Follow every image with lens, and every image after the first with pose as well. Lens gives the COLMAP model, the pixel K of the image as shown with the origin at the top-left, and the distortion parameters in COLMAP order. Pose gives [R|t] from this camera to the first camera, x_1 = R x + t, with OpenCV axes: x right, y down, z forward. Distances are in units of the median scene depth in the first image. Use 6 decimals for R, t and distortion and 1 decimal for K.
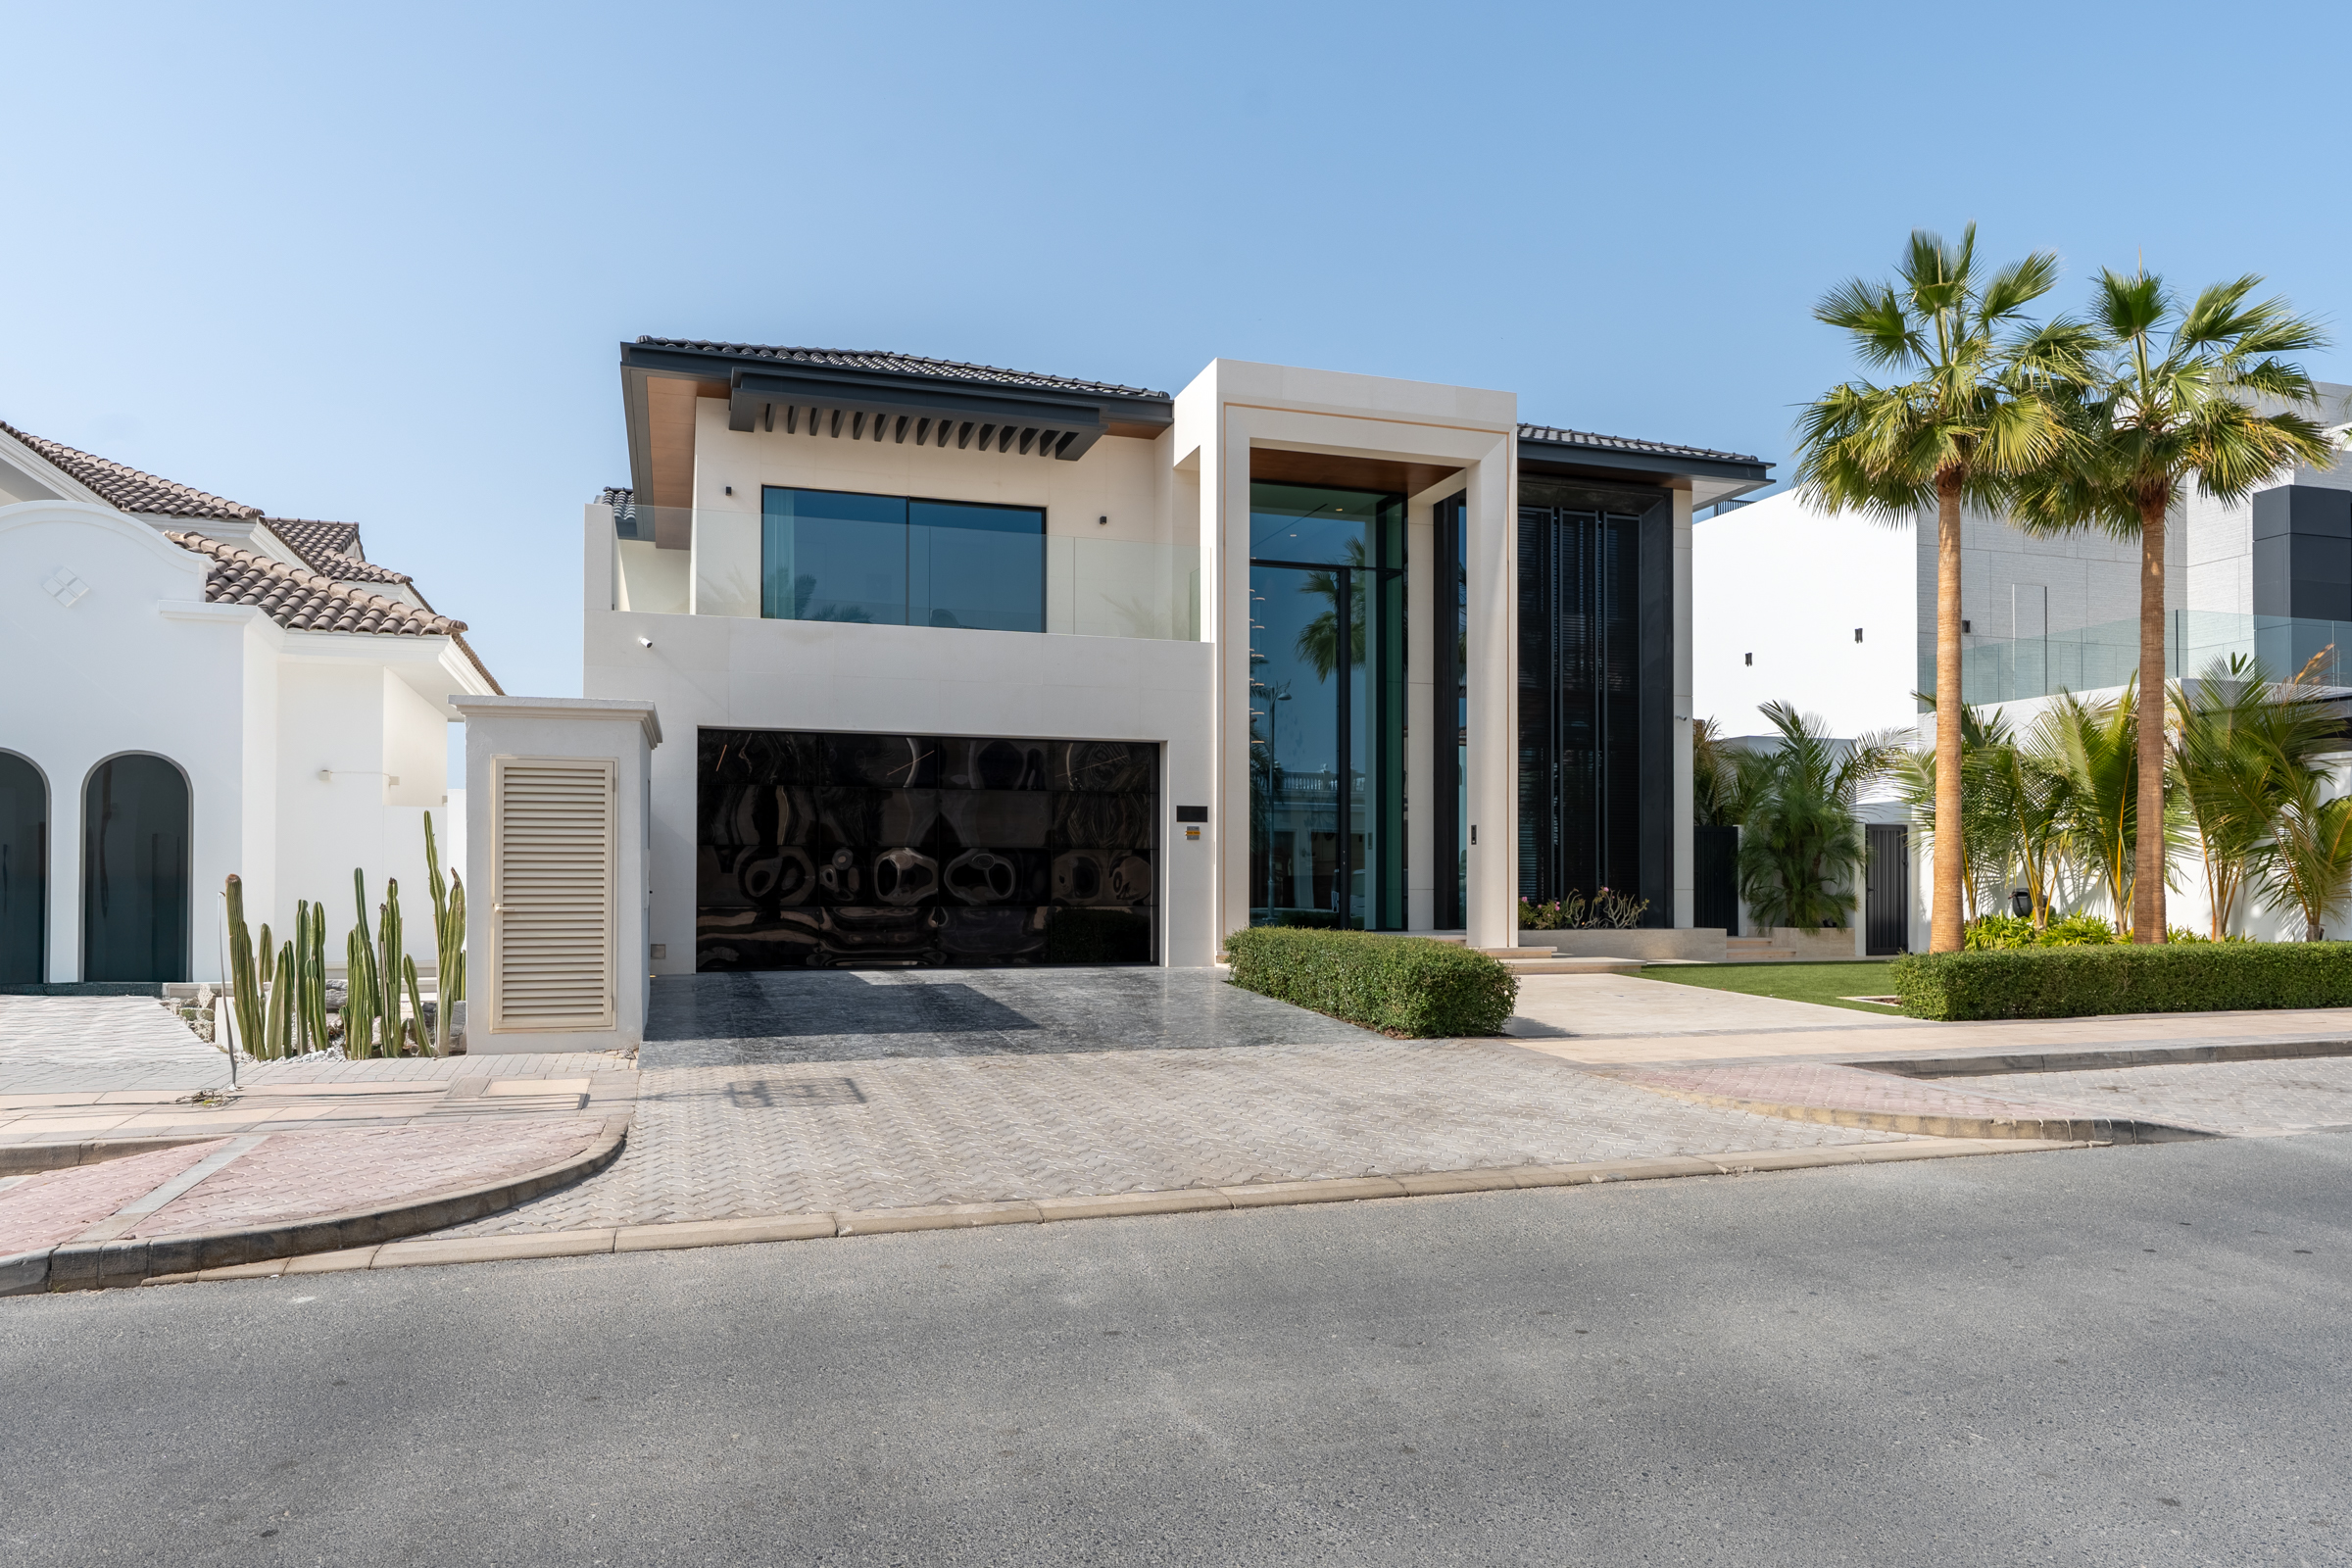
lens RADIAL K [[1294.9, 0, 1176.0], [0, 1294.9, 784.0], [0, 0, 1]] dist [0.001367, -0.000697]
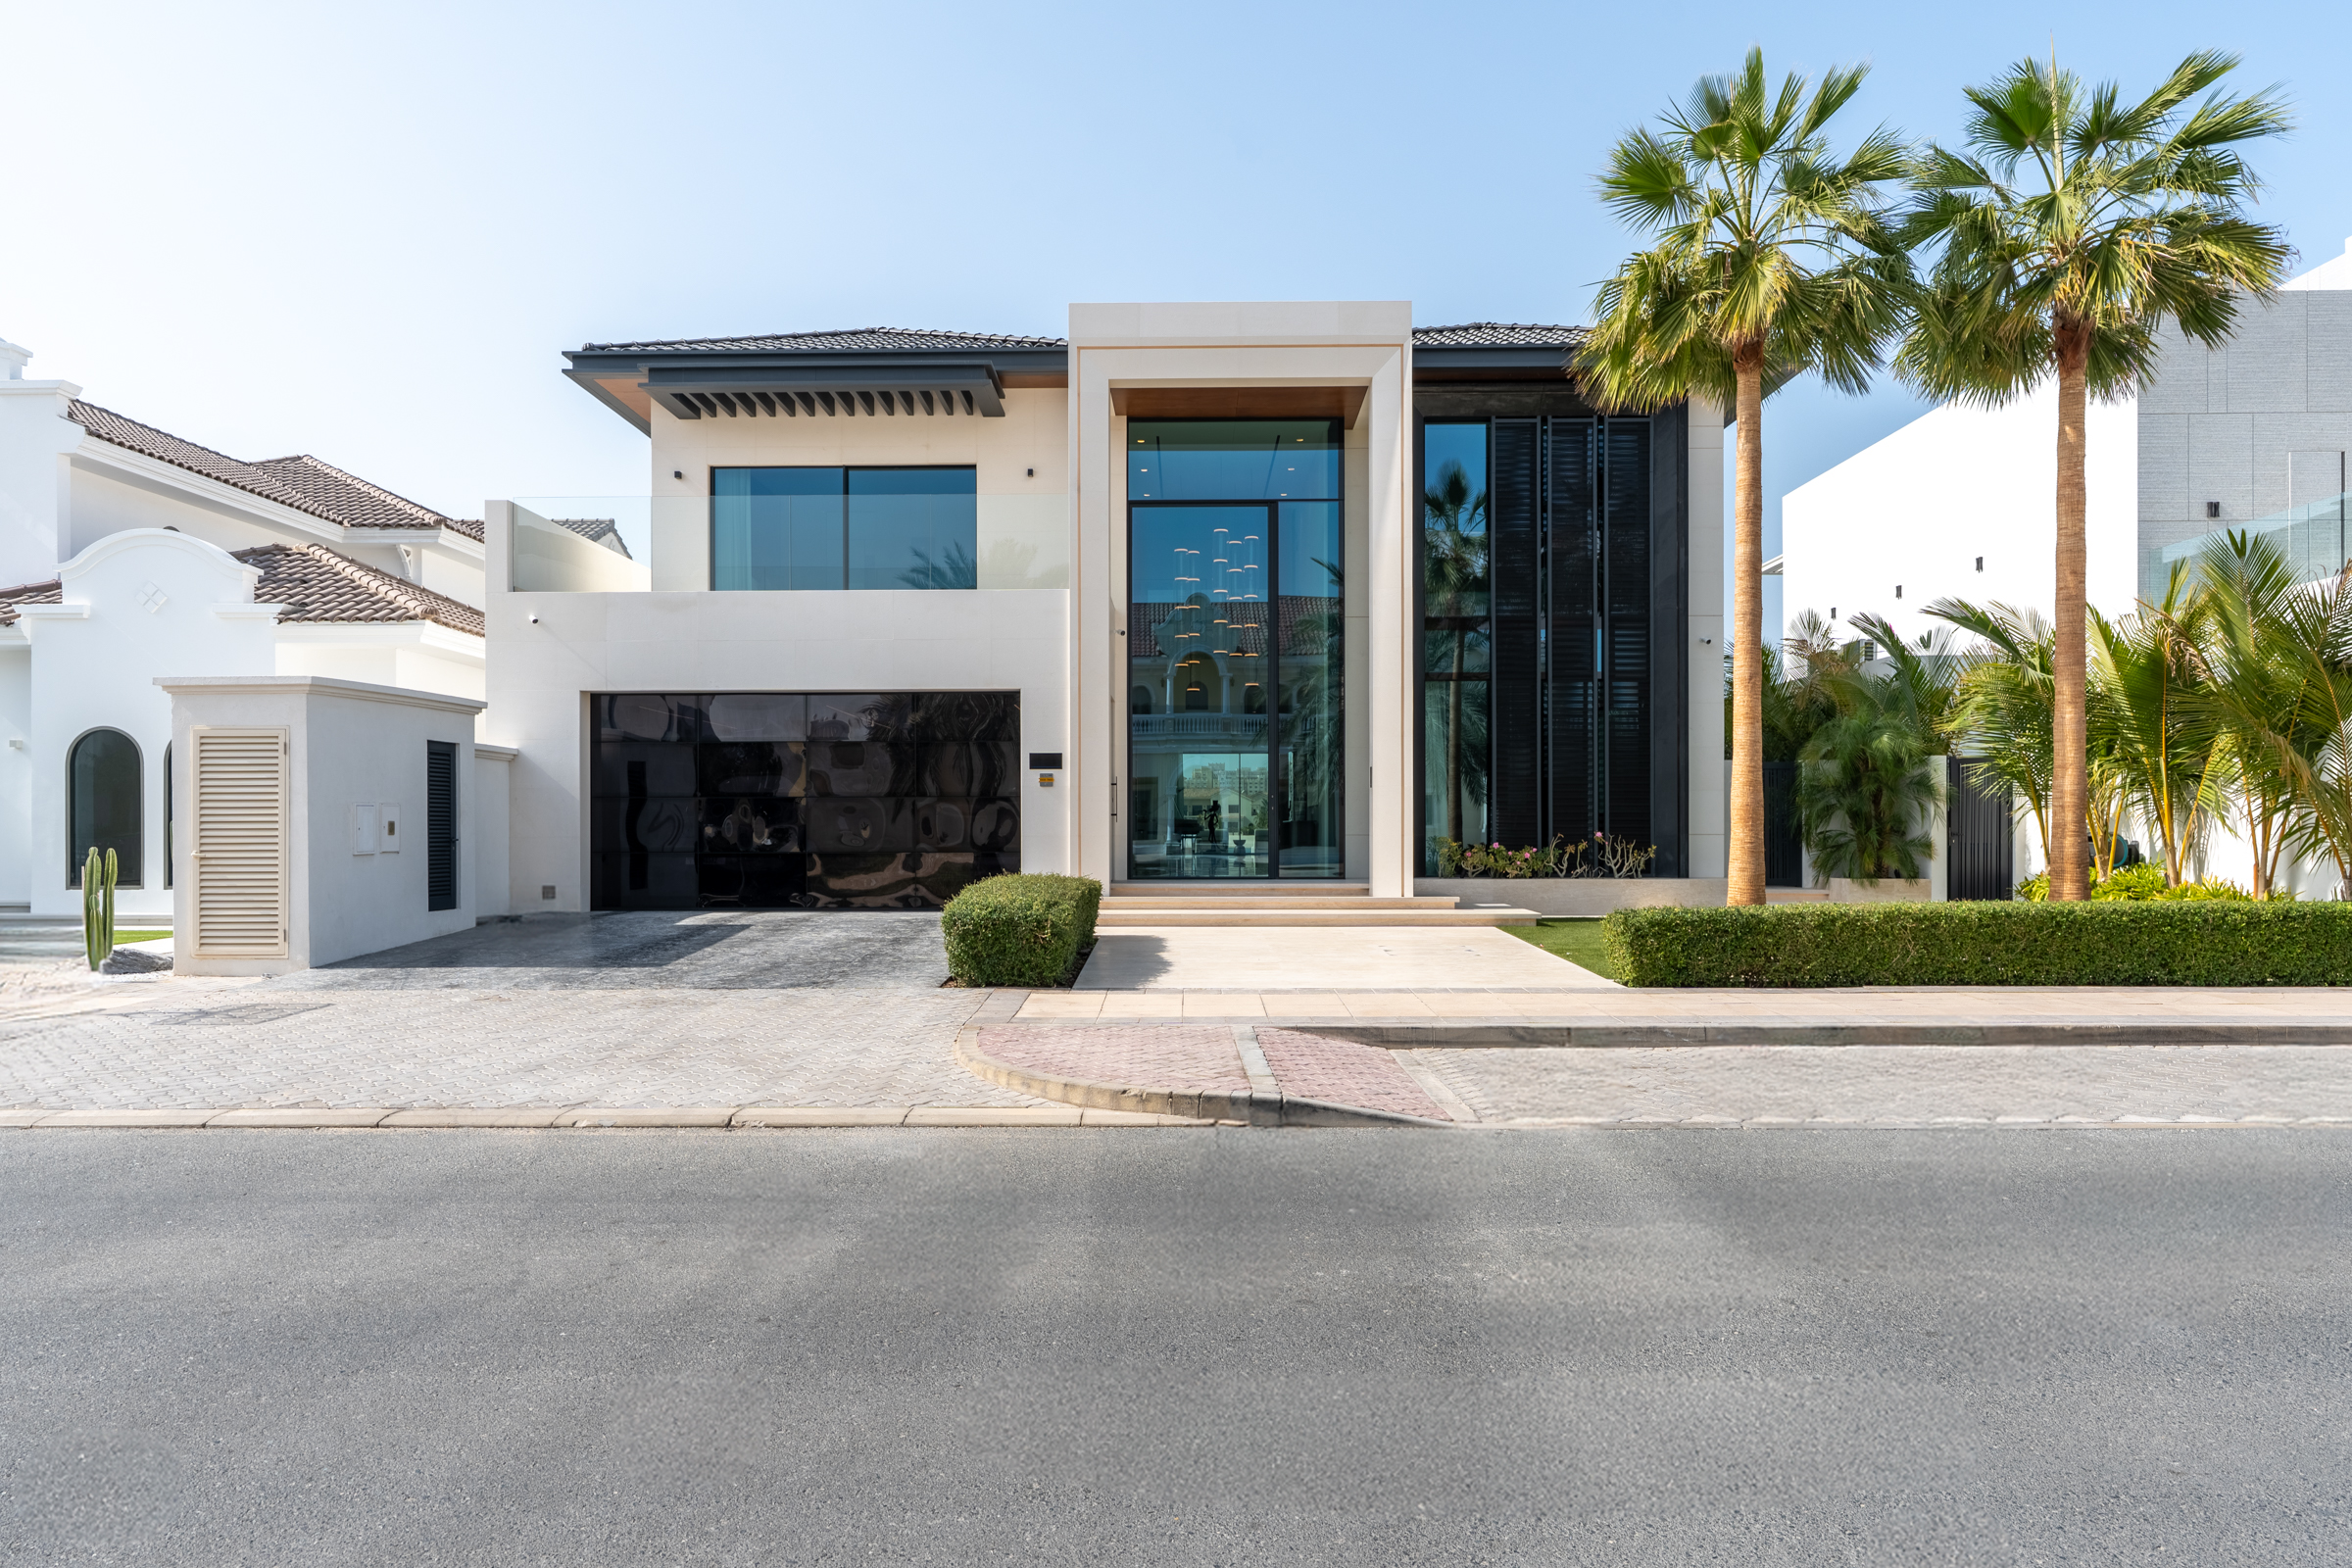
lens RADIAL K [[1308.0, 0, 1233.9], [0, 1308.0, 745.1], [0, 0, 1]] dist [0.002270, 0.001435]
pose [[0.959657, -0.021285, -0.280367, 0.423113], [0.025117, 0.999634, 0.010080, 0.003975], [0.280050, -0.016715, 0.959840, 0.061913]]
